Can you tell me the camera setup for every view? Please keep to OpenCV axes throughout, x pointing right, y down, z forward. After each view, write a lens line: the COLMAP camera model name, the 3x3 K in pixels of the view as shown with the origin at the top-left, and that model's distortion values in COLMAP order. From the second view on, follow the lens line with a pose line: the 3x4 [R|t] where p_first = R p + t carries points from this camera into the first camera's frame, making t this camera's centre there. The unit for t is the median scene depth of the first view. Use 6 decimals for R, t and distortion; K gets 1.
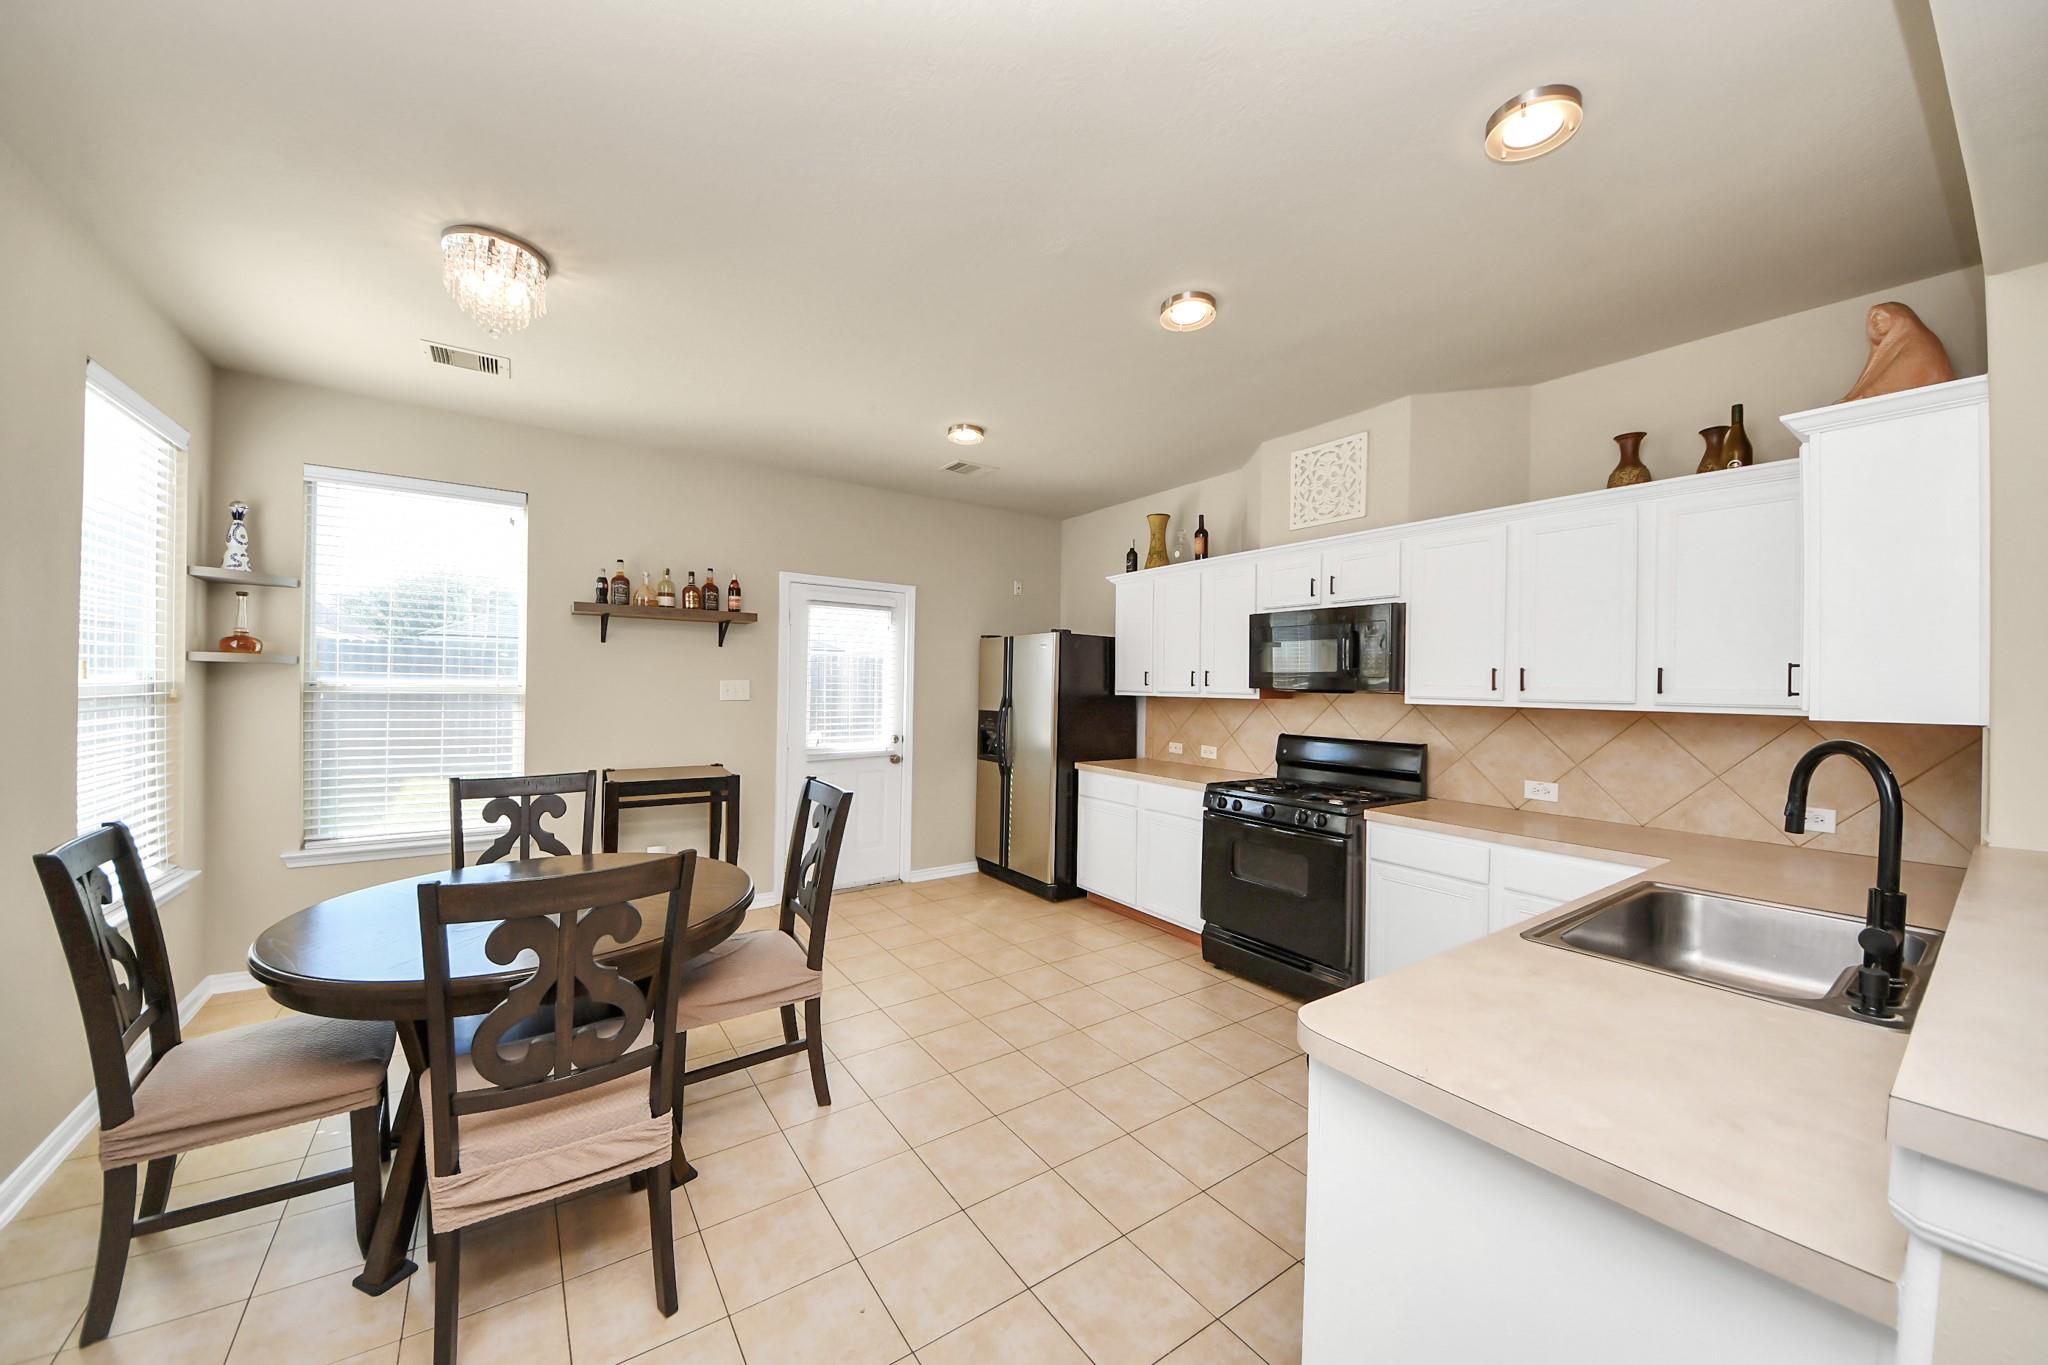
lens RADIAL K [[741.7, 0, 1025.2], [0, 741.7, 685.4], [0, 0, 1]] dist [0.003334, -0.000144]
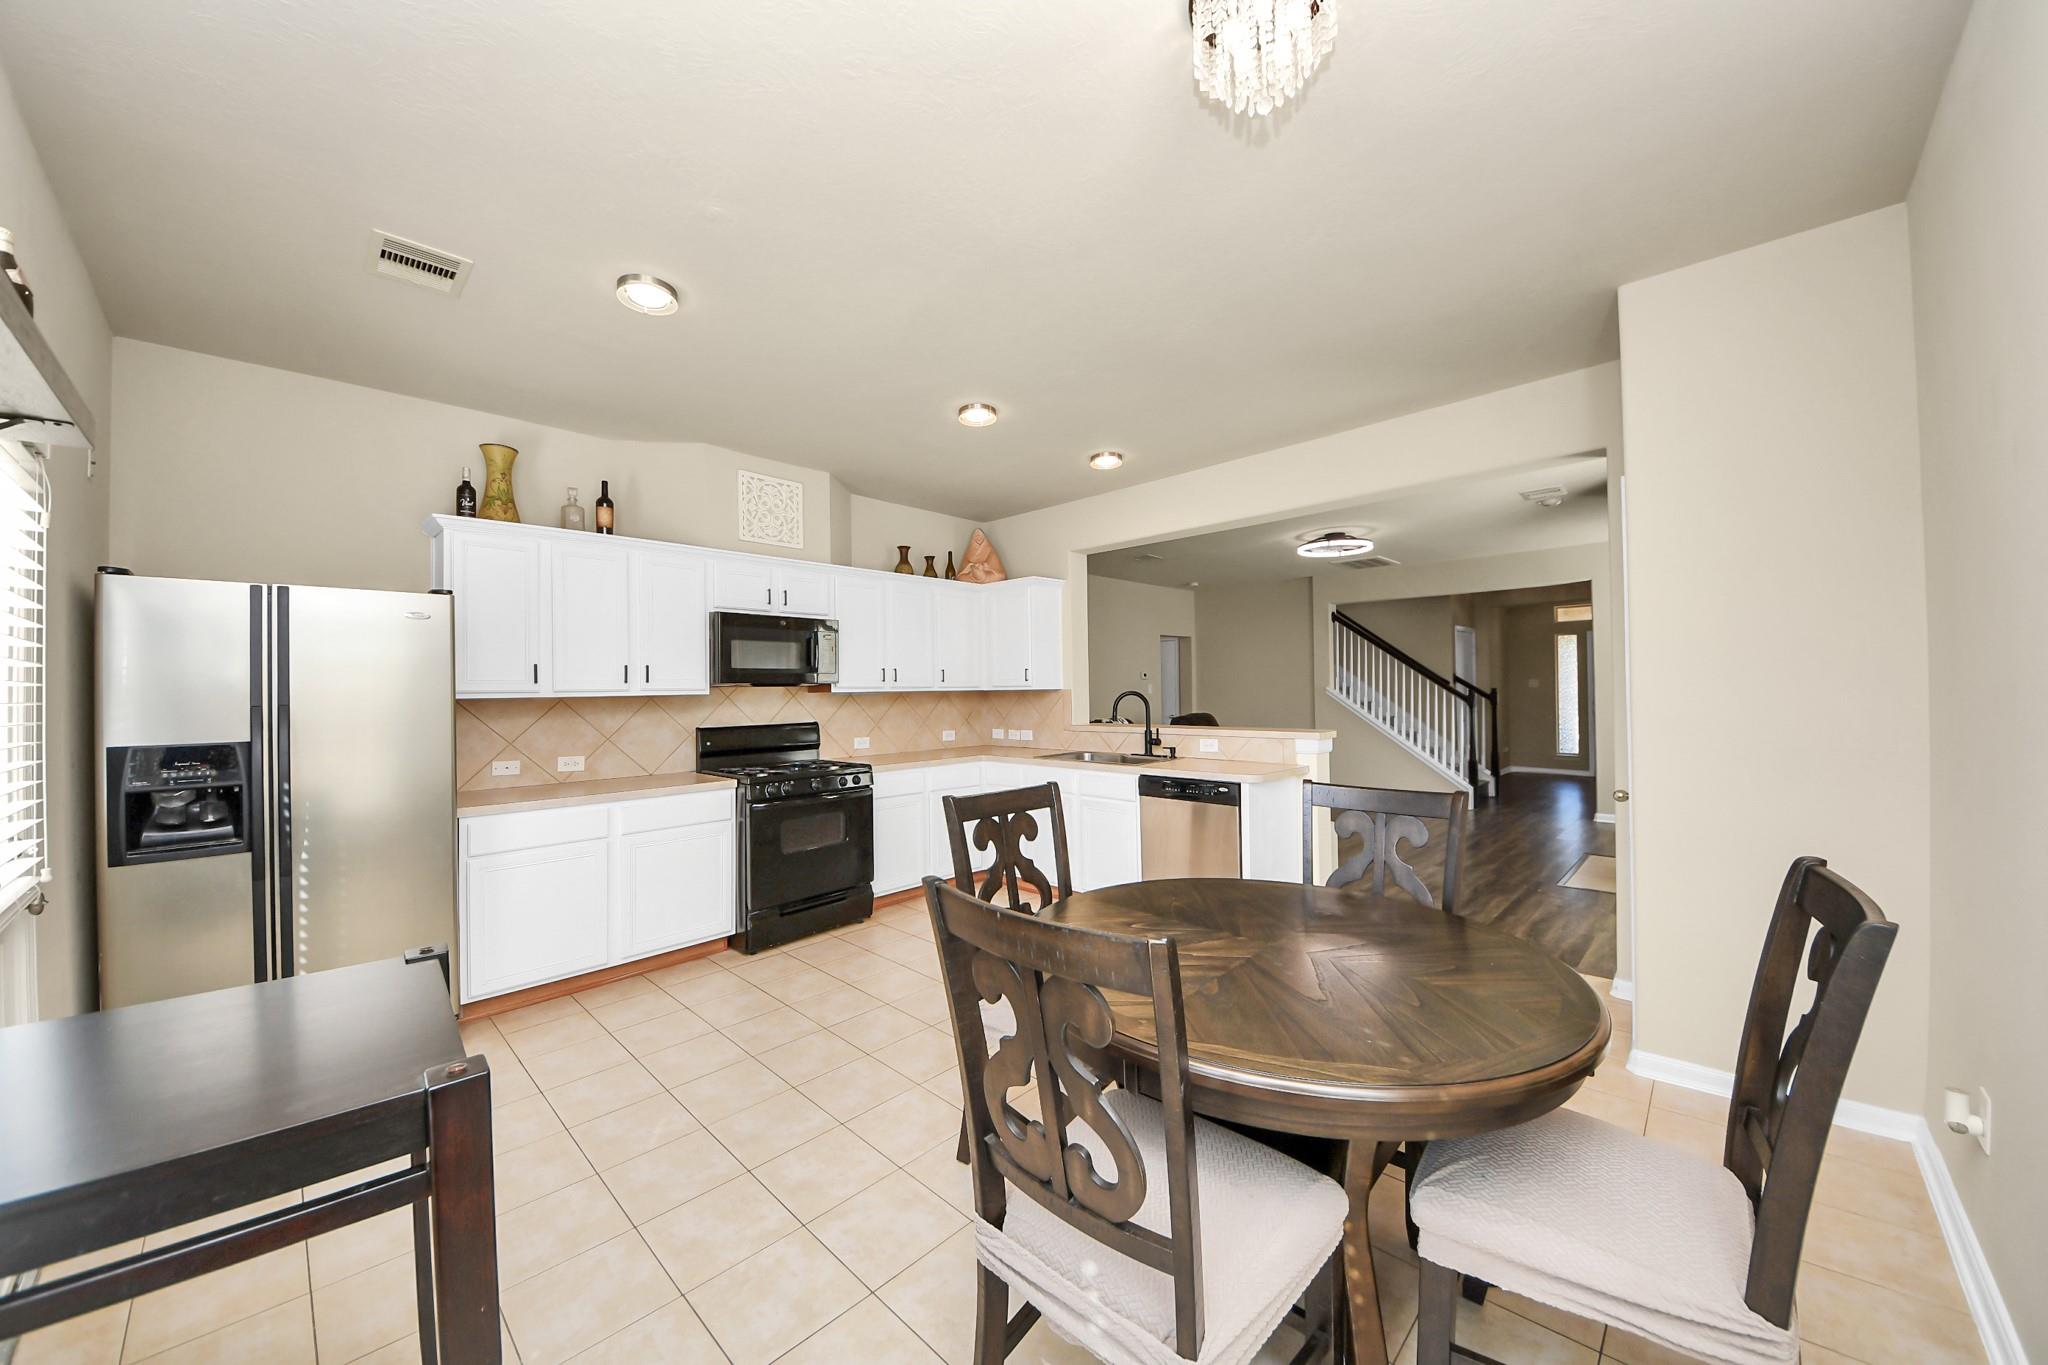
lens RADIAL K [[741.7, 0, 1023.2], [0, 741.7, 681.9], [0, 0, 1]] dist [0.003334, -0.000144]
pose [[-0.257415, -0.012202, 0.966224, -0.907300], [0.005660, 0.999884, 0.014136, -0.012690], [-0.966284, 0.009108, -0.257316, 0.974547]]
